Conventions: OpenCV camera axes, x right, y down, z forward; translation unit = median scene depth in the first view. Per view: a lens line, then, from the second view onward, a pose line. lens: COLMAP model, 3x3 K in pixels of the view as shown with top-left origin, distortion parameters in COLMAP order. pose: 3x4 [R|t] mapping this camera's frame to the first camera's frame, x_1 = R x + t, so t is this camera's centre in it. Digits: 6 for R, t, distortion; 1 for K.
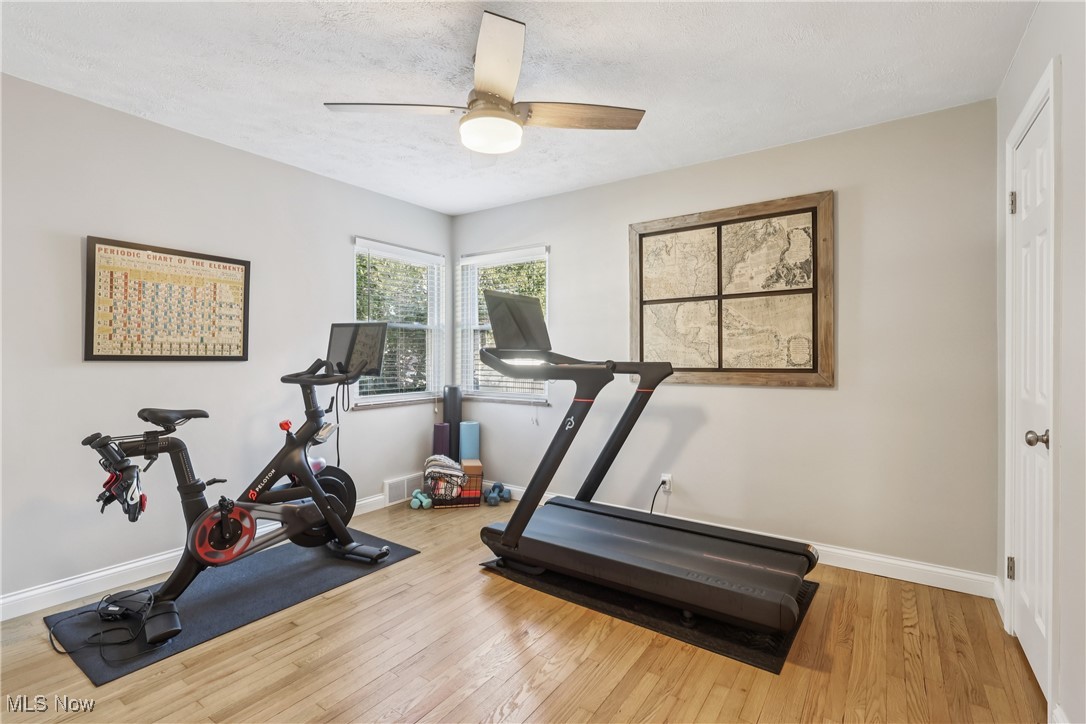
lens RADIAL K [[500.6, 0, 542.7], [0, 500.6, 361.6], [0, 0, 1]] dist [-0.003130, -0.000048]
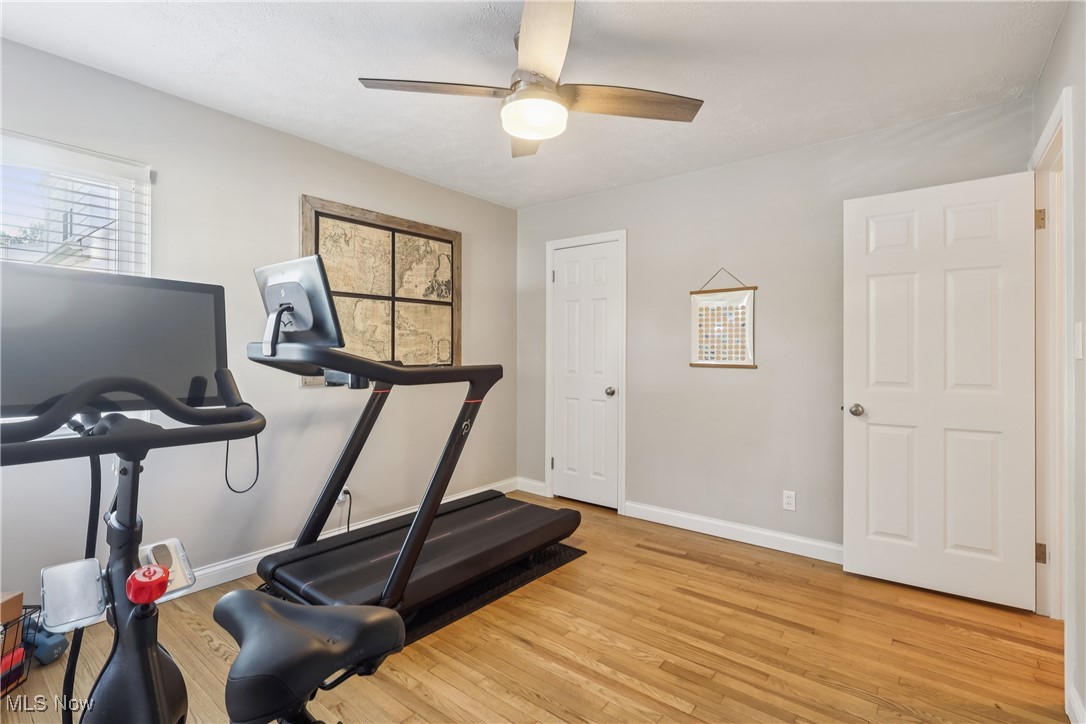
lens RADIAL K [[500.6, 0, 543.3], [0, 500.6, 352.2], [0, 0, 1]] dist [-0.003130, -0.000048]
pose [[0.066628, -0.001640, 0.997777, -0.711356], [0.006237, 0.999980, 0.001228, -0.015418], [-0.997758, 0.006141, 0.066637, 0.635299]]
